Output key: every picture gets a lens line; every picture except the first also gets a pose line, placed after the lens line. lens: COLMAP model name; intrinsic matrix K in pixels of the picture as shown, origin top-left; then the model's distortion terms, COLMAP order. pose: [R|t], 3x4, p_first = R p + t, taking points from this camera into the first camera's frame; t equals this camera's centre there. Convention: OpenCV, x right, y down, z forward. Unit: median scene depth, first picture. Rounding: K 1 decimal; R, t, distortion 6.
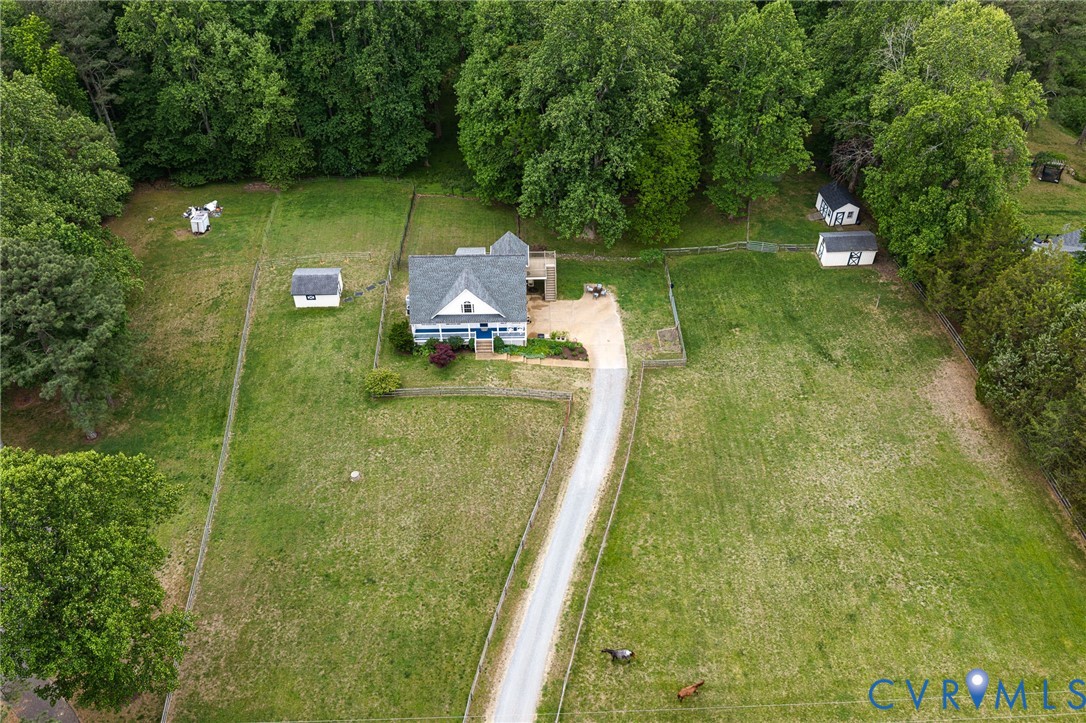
lens RADIAL K [[901.3, 0, 541.4], [0, 901.3, 365.7], [0, 0, 1]] dist [0.011232, -0.021175]
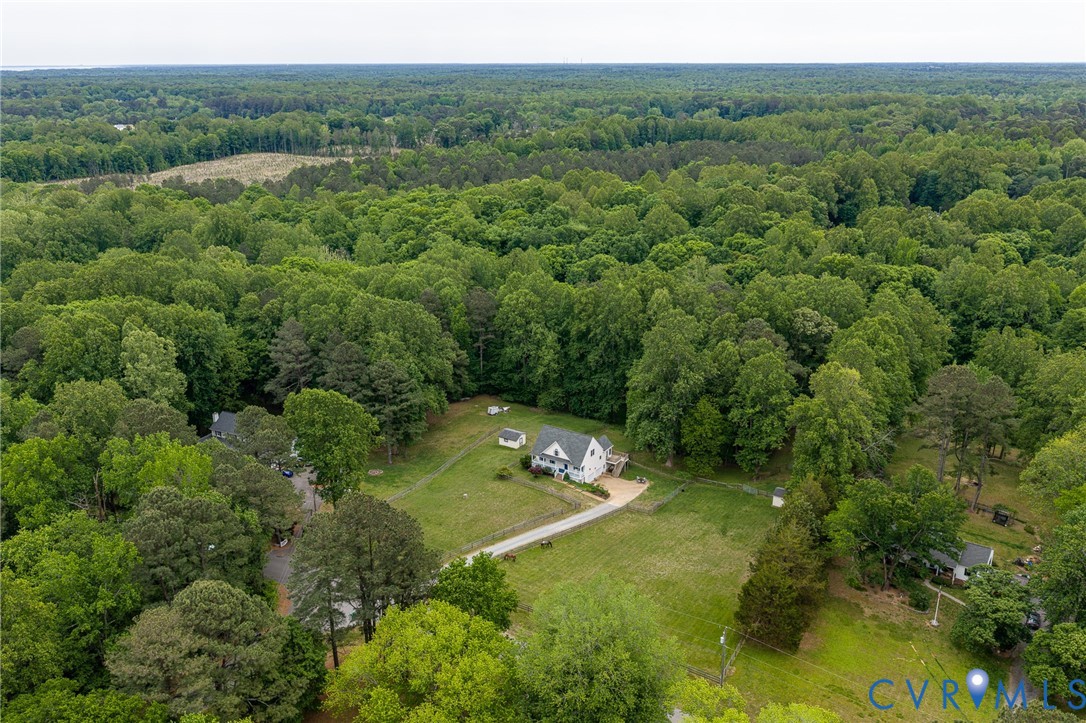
lens RADIAL K [[901.3, 0, 535.9], [0, 901.3, 368.2], [0, 0, 1]] dist [0.011232, -0.021175]
pose [[0.817366, 0.186819, -0.544987, 0.929083], [-0.398246, 0.866778, -0.300159, 0.388471], [0.416308, 0.462379, 0.782875, -0.667875]]
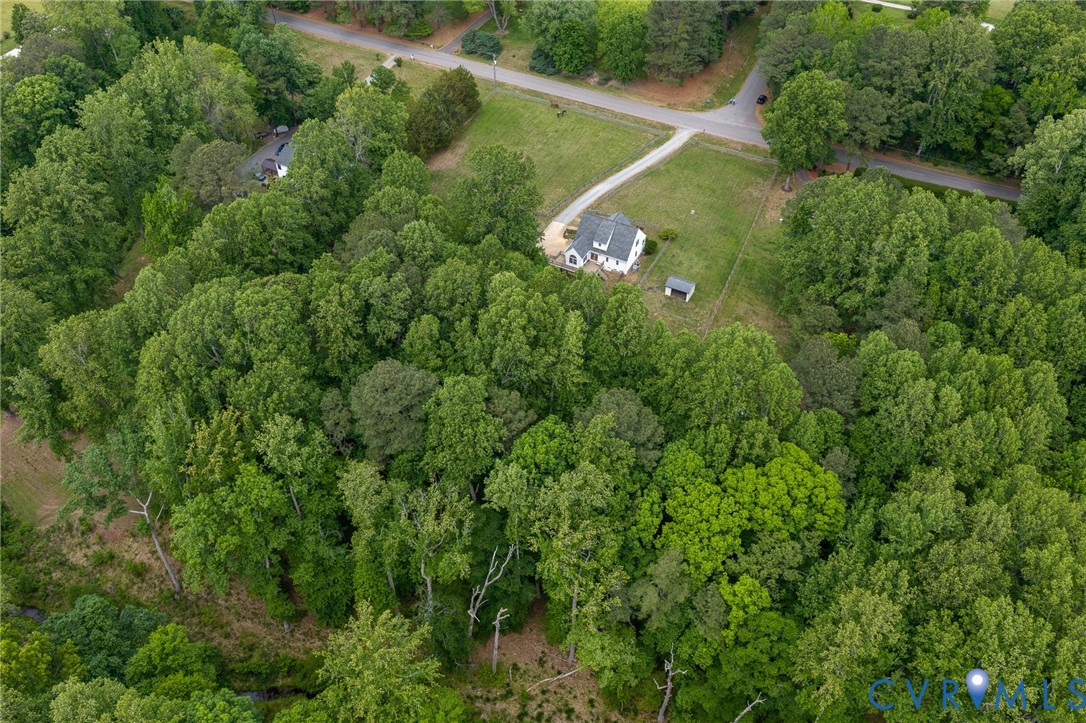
lens RADIAL K [[901.3, 0, 540.8], [0, 901.3, 361.1], [0, 0, 1]] dist [0.011232, -0.021175]
pose [[-0.873820, -0.339317, 0.348285, -0.726767], [0.338108, 0.090772, 0.936720, -1.958841], [-0.349460, 0.936282, 0.035407, 1.267891]]
